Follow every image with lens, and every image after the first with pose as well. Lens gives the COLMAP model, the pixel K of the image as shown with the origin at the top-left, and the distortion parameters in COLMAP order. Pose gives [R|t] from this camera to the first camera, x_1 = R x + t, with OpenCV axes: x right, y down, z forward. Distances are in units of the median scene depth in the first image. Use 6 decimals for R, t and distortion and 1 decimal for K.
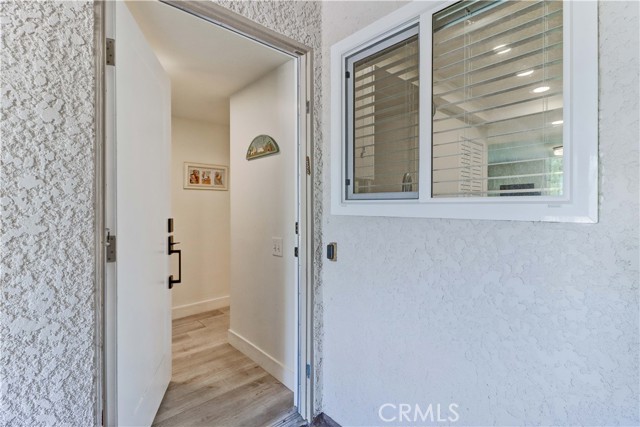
lens RADIAL K [[296.4, 0, 320.2], [0, 296.4, 207.3], [0, 0, 1]] dist [0.017607, -0.011277]
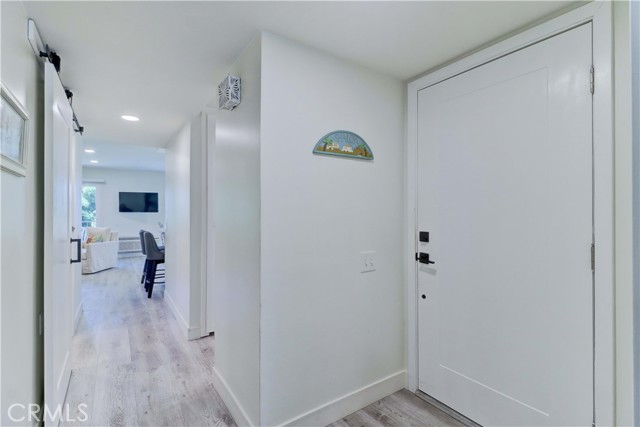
lens RADIAL K [[296.4, 0, 321.2], [0, 296.4, 213.3], [0, 0, 1]] dist [0.017607, -0.011277]
pose [[0.138142, -0.004588, 0.990402, -1.042619], [0.009659, 0.999948, 0.003285, -0.020750], [-0.990365, 0.009113, 0.138179, 0.980055]]
